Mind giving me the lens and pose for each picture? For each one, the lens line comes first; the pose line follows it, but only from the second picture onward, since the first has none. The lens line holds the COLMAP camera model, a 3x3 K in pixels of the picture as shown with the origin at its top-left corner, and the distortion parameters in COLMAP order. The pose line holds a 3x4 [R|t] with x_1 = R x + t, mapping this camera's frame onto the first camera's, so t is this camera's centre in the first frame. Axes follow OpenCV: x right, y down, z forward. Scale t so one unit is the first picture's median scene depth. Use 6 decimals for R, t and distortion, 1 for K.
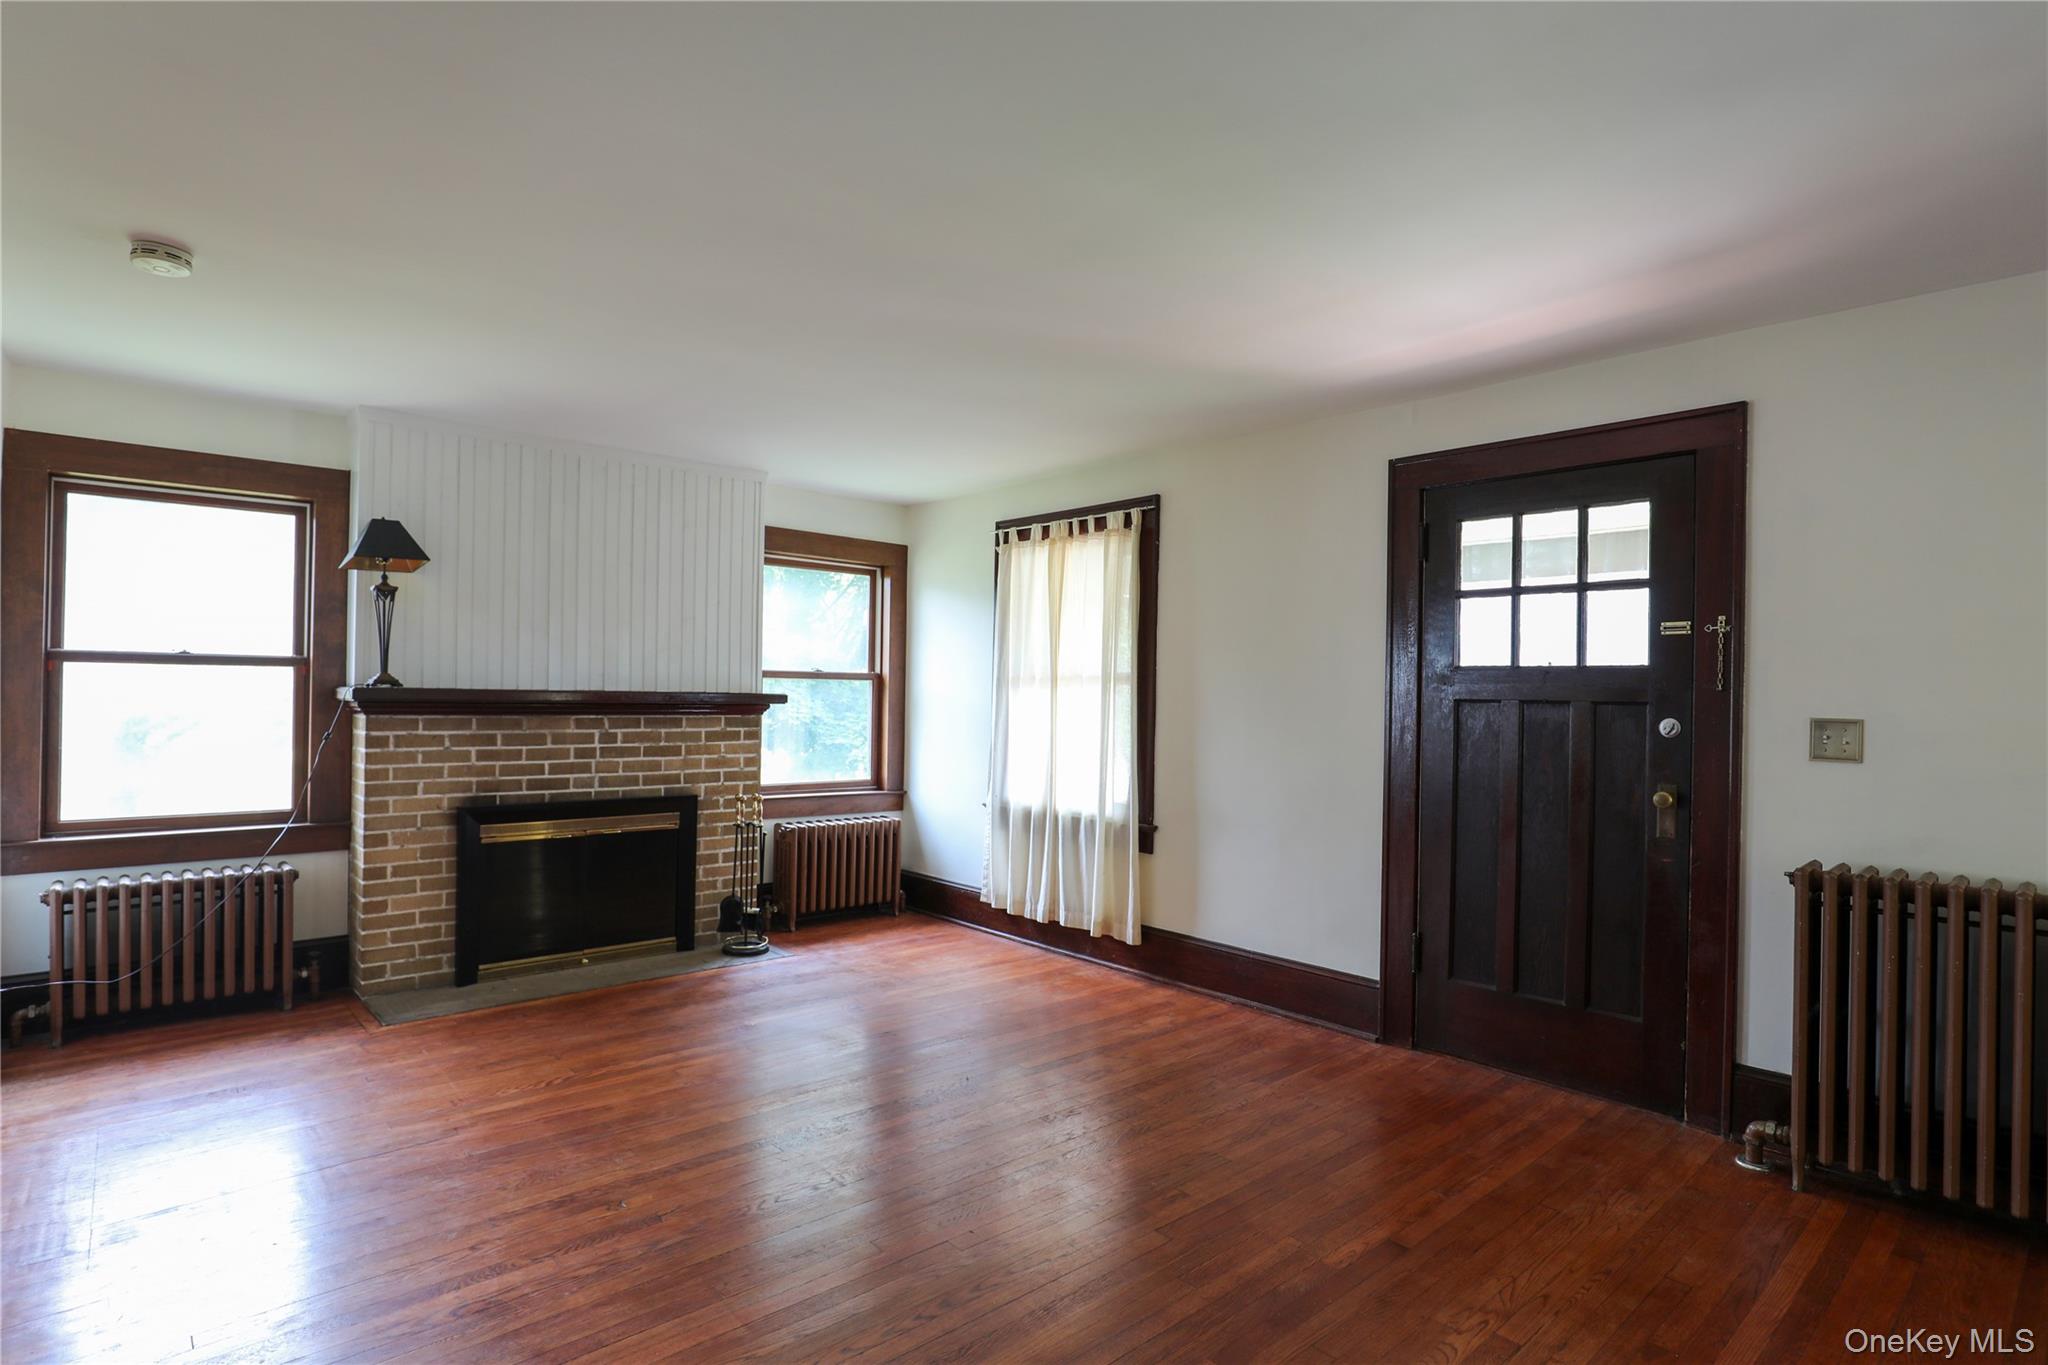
lens RADIAL K [[1045.2, 0, 1013.9], [0, 1045.2, 681.3], [0, 0, 1]] dist [-0.016816, -0.000048]
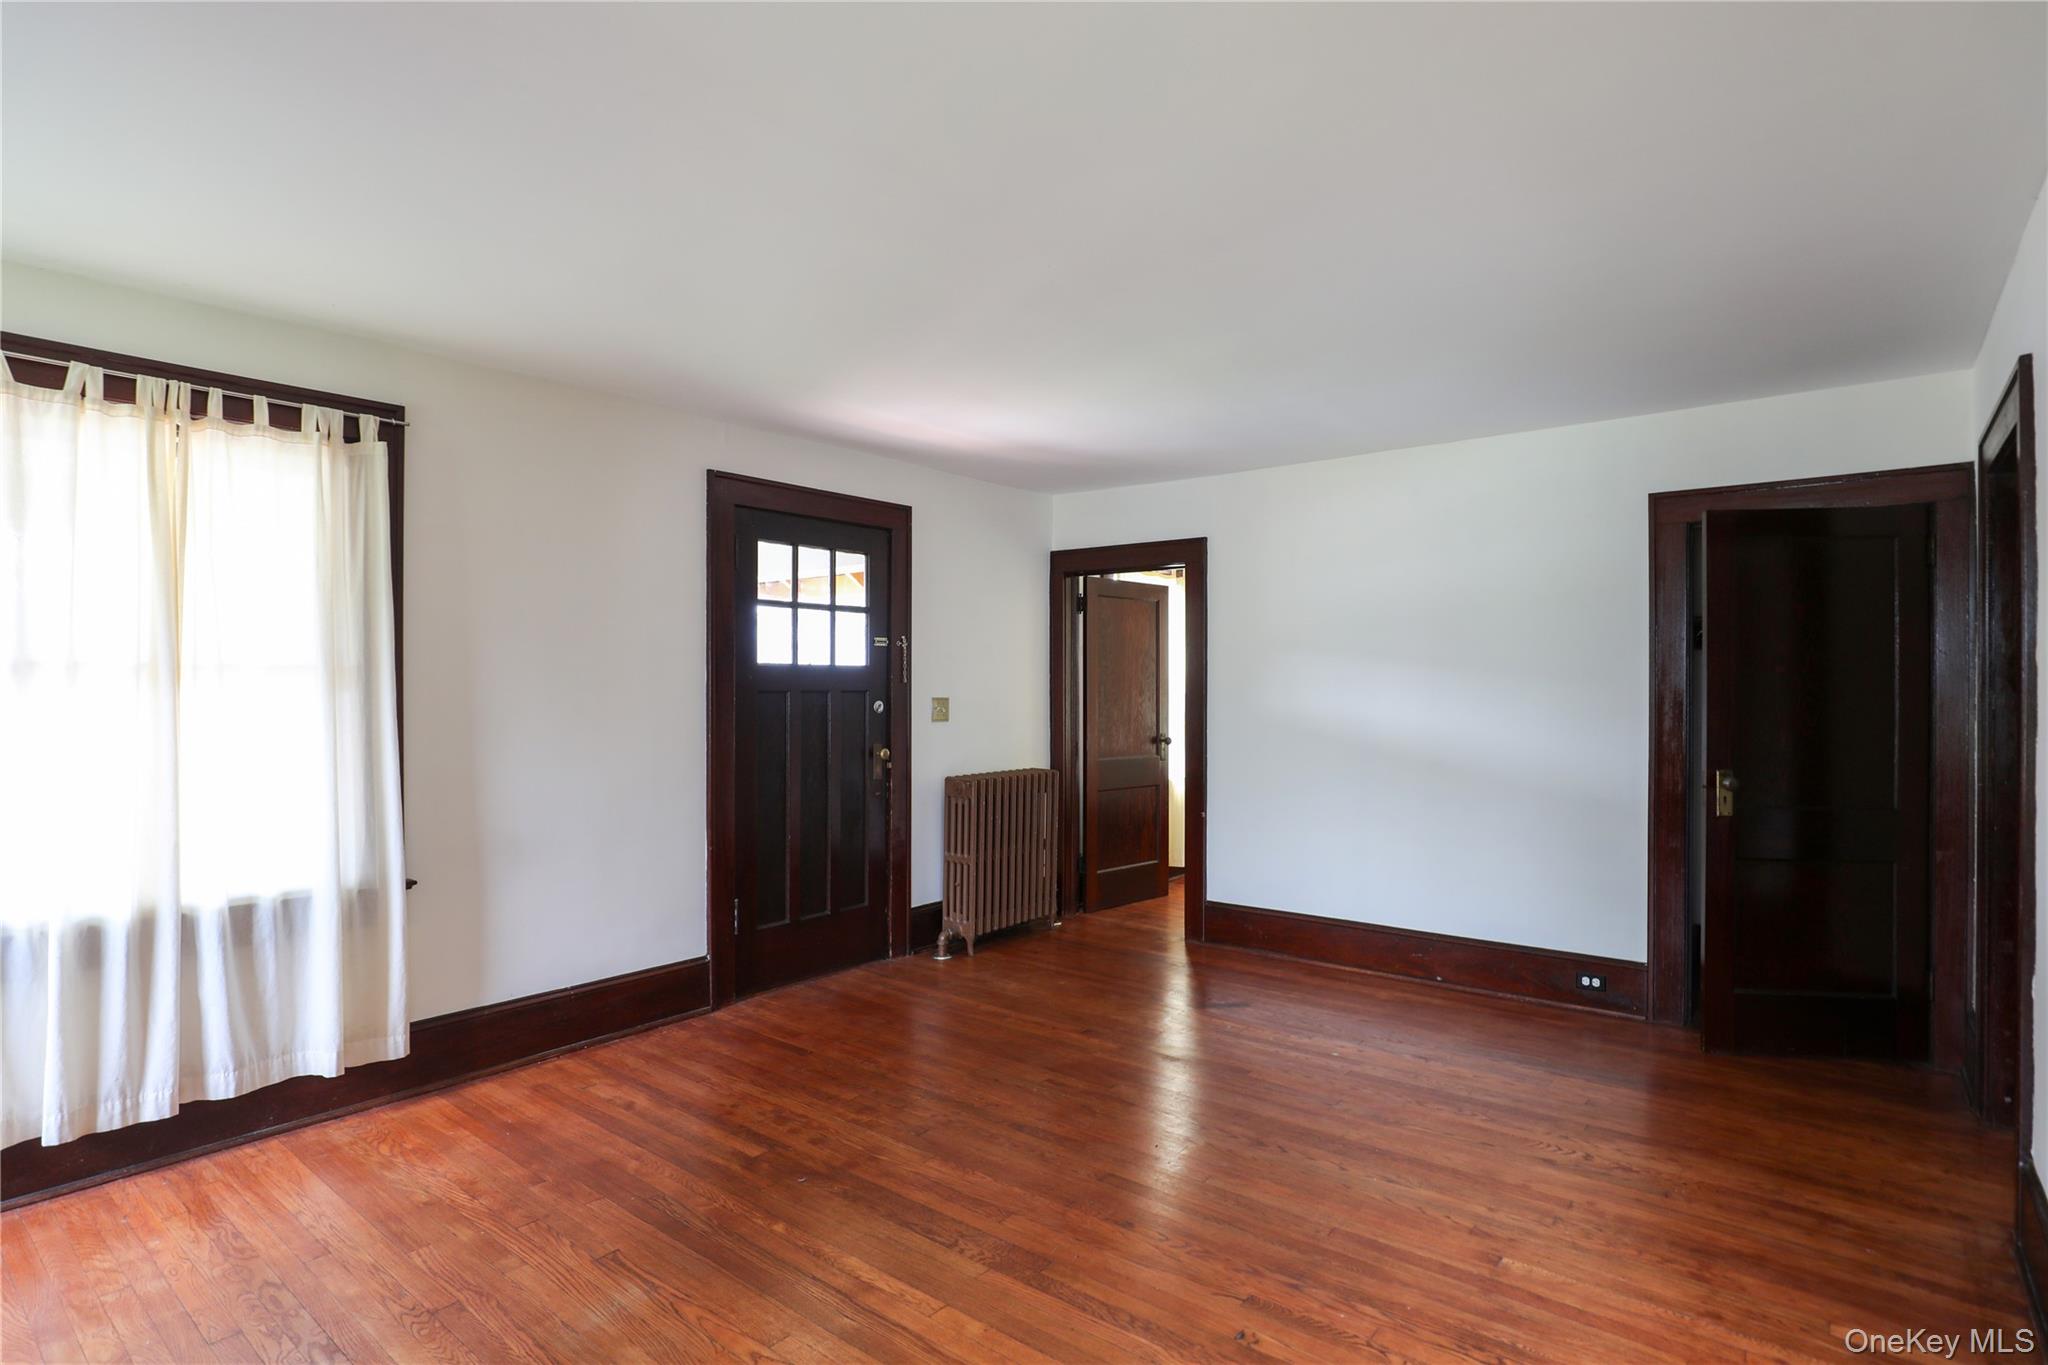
lens RADIAL K [[1028.7, 0, 1024.0], [0, 1028.7, 682.5], [0, 0, 1]] dist [-0.021465, 0.000766]
pose [[-0.160790, -0.011277, 0.986924, -0.619437], [-0.011679, 0.999886, 0.009522, -0.005581], [-0.986920, -0.009995, -0.160903, 0.713817]]
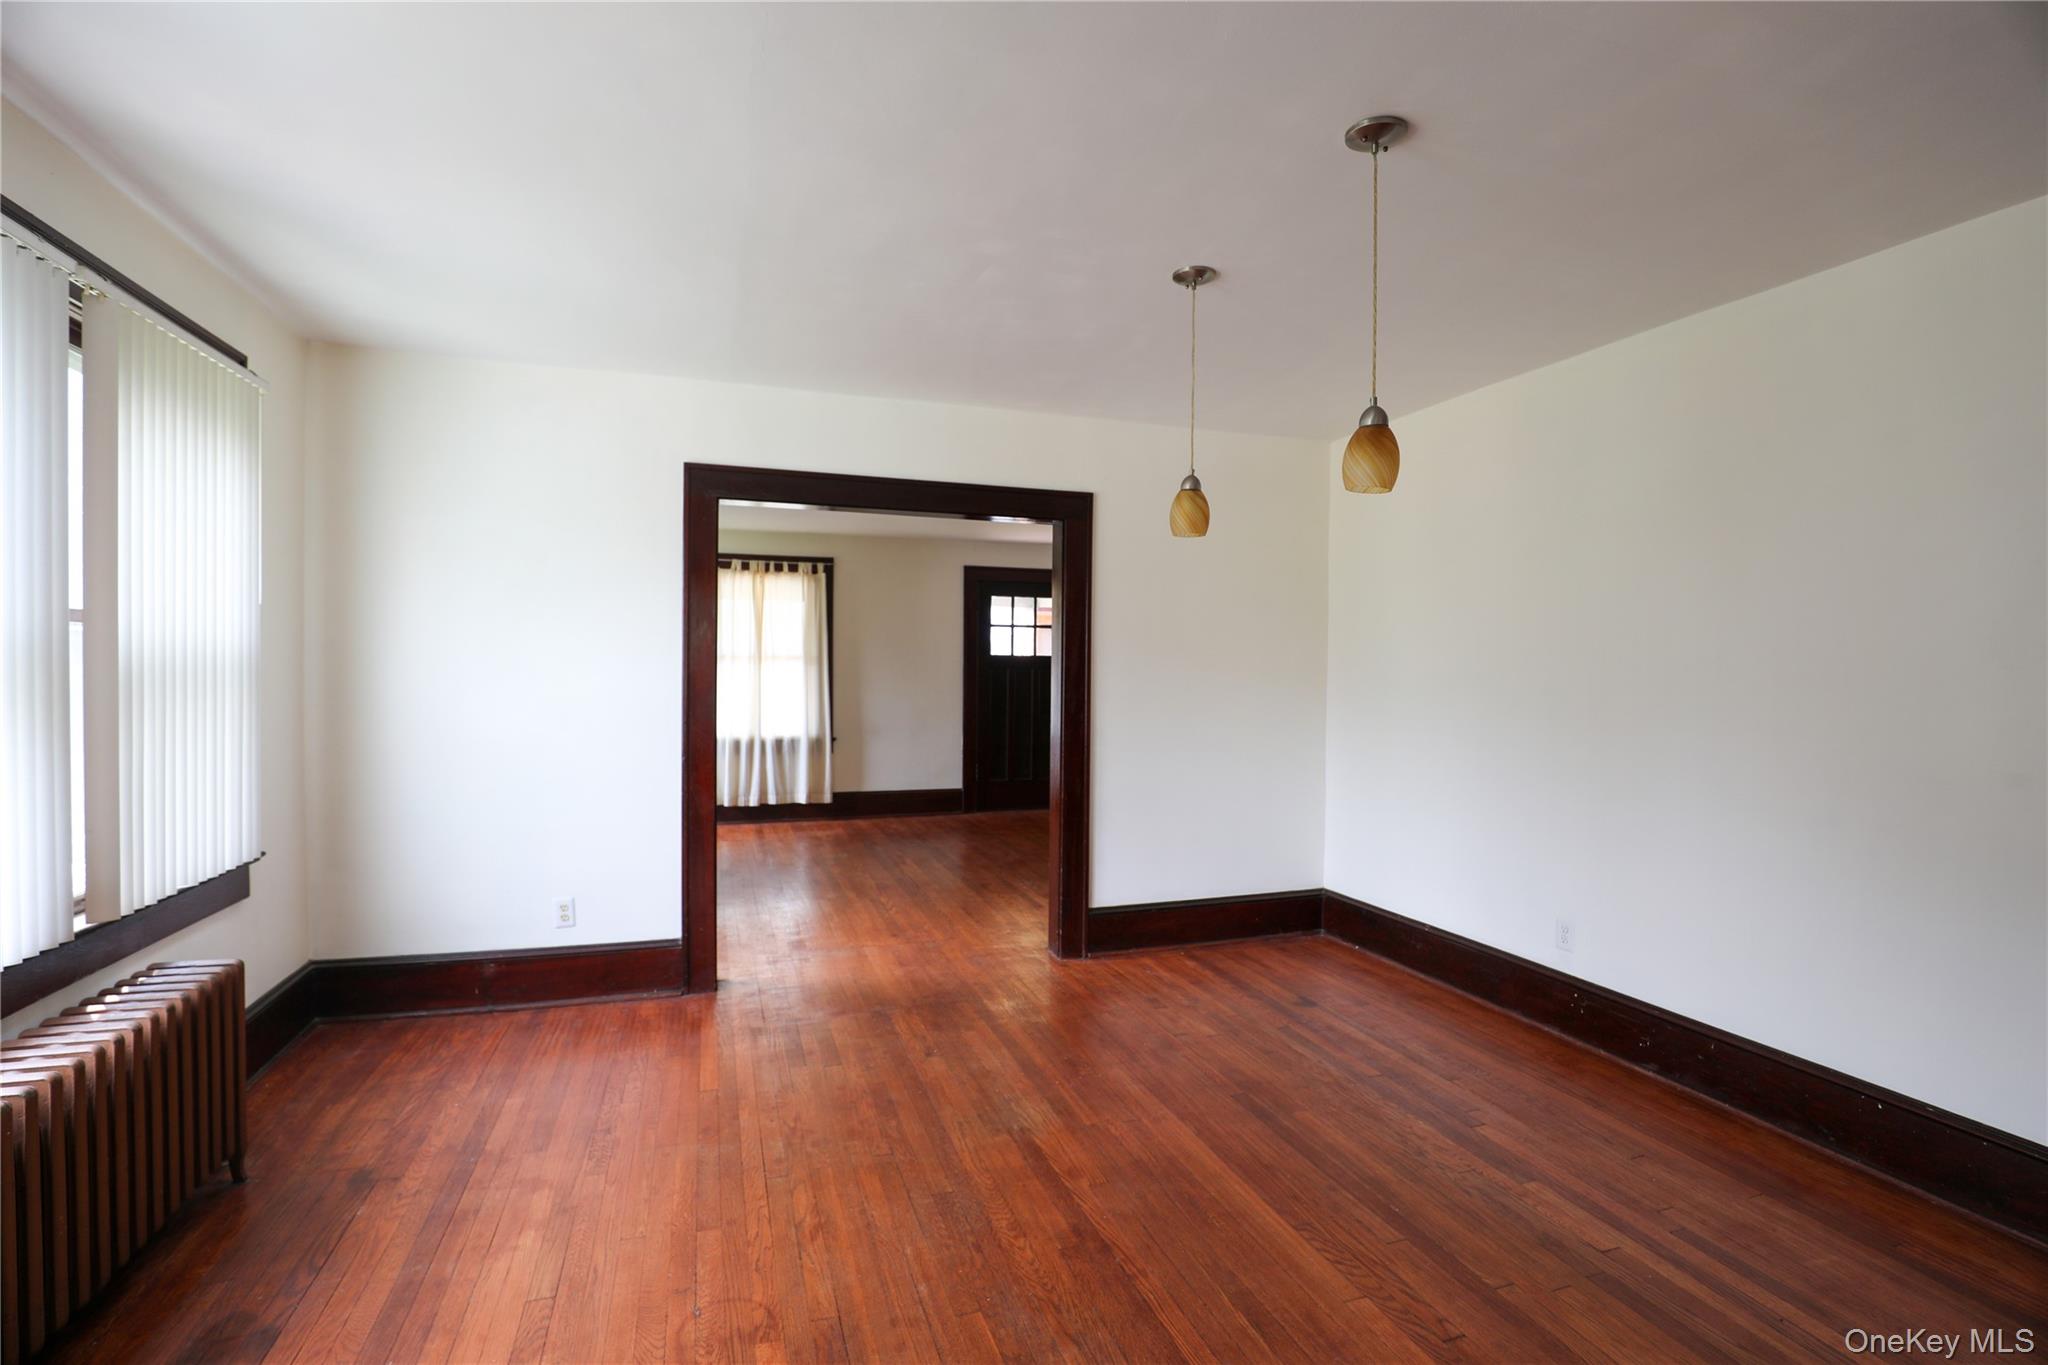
lens RADIAL K [[932.9, 0, 1017.9], [0, 932.9, 685.0], [0, 0, 1]] dist [-0.035559, 0.006733]
pose [[0.395801, -0.030191, 0.917840, -1.268210], [-0.012236, 0.999197, 0.038143, -0.022062], [-0.918255, -0.026328, 0.395114, 0.052714]]
